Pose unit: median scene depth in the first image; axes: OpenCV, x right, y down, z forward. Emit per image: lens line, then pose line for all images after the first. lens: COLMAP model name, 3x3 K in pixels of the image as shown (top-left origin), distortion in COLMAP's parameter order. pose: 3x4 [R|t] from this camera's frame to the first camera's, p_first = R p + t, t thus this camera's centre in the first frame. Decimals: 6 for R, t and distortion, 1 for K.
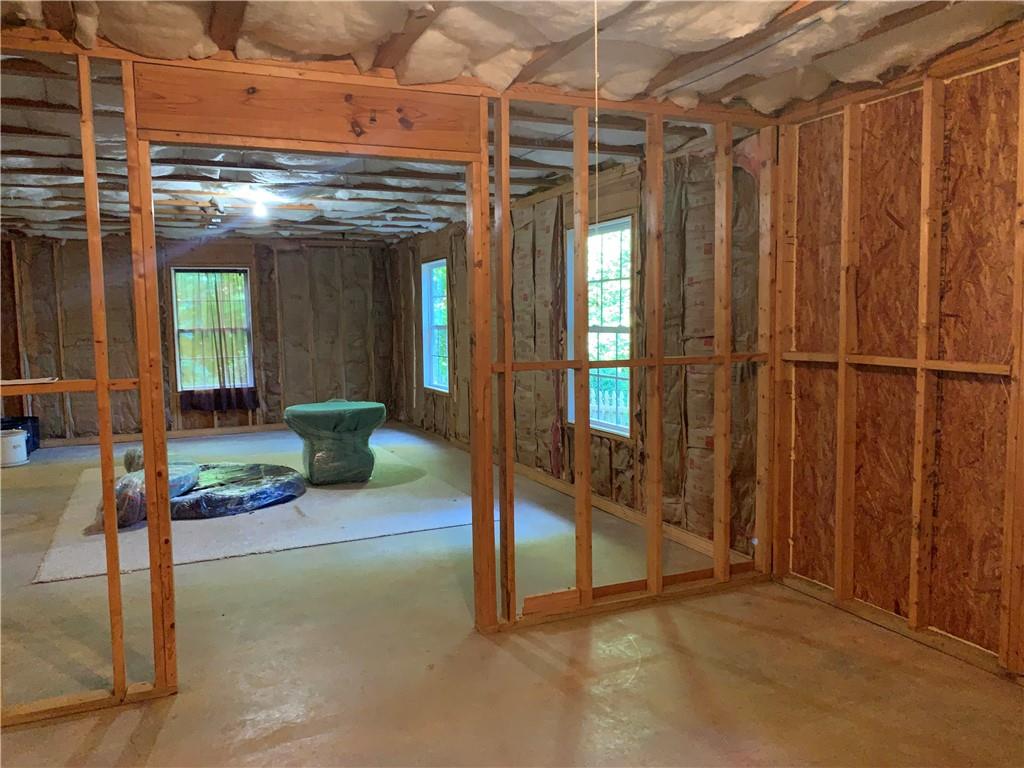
lens RADIAL K [[777.7, 0, 505.9], [0, 777.7, 382.5], [0, 0, 1]] dist [0.073406, -0.101579]
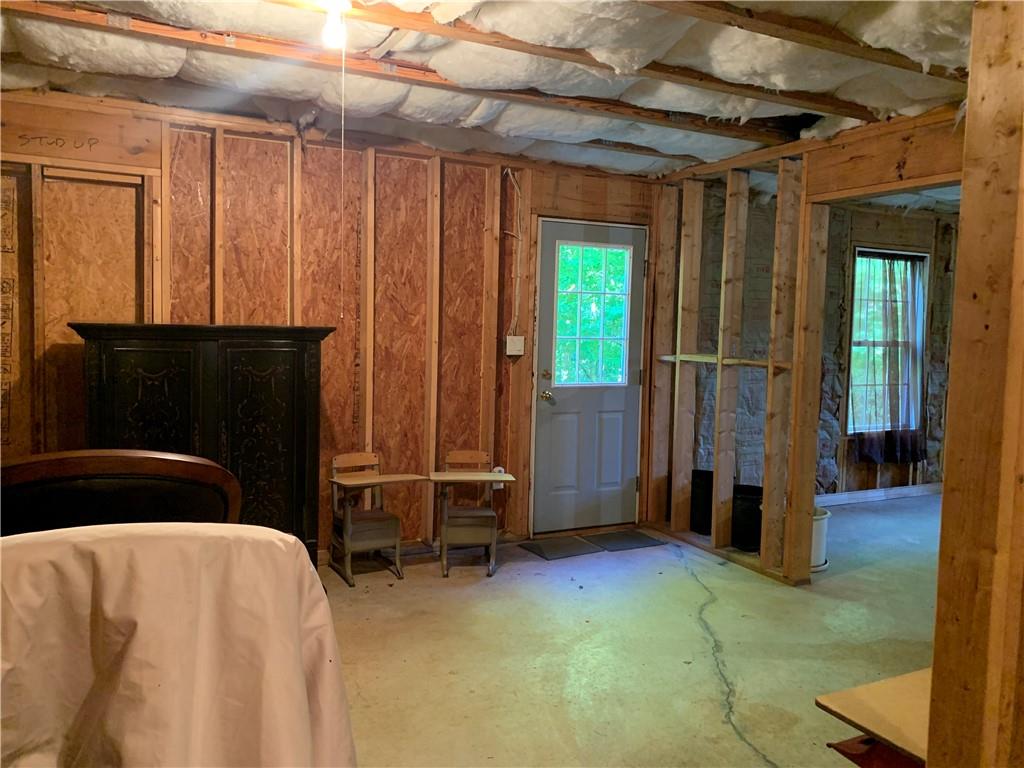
lens RADIAL K [[777.7, 0, 505.9], [0, 777.7, 382.5], [0, 0, 1]] dist [0.073406, -0.101579]
pose [[0.998317, 0.045033, 0.036530, -1.023868], [-0.044657, 0.998941, -0.011052, -0.016854], [-0.036989, 0.009402, 0.999271, 0.484414]]
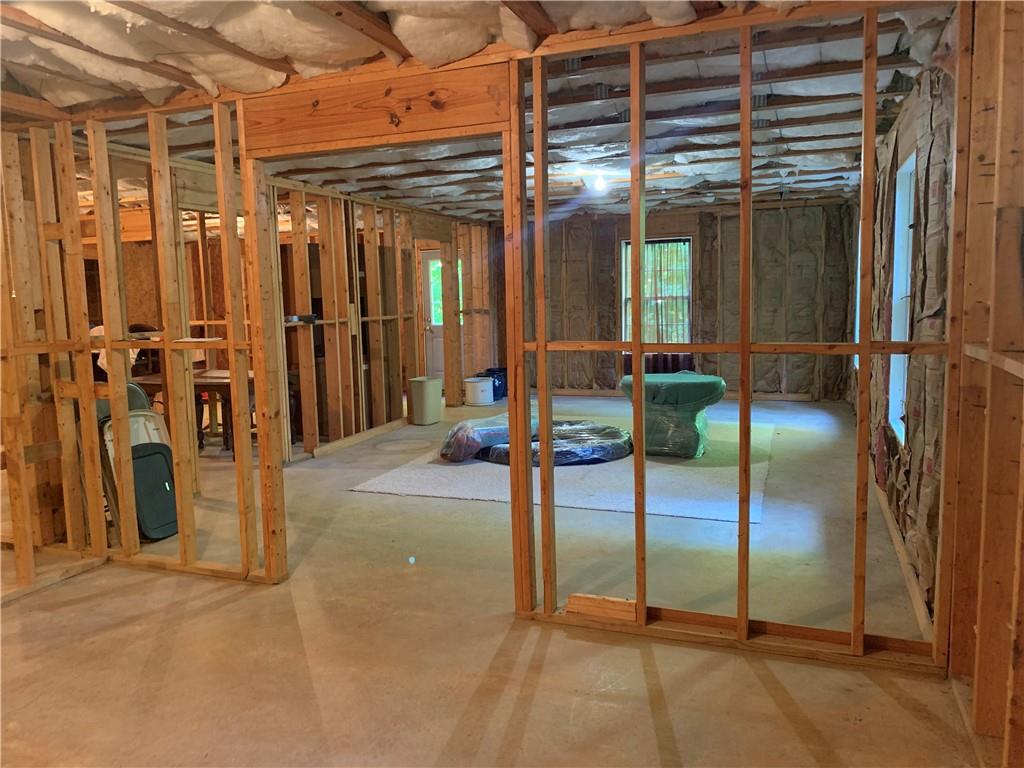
lens RADIAL K [[777.7, 0, 505.9], [0, 777.7, 382.5], [0, 0, 1]] dist [0.073406, -0.101579]
pose [[0.708051, 0.079470, -0.701675, 0.328971], [-0.047020, 0.996748, 0.065441, -0.018502], [0.704594, -0.013343, 0.709485, 0.156063]]
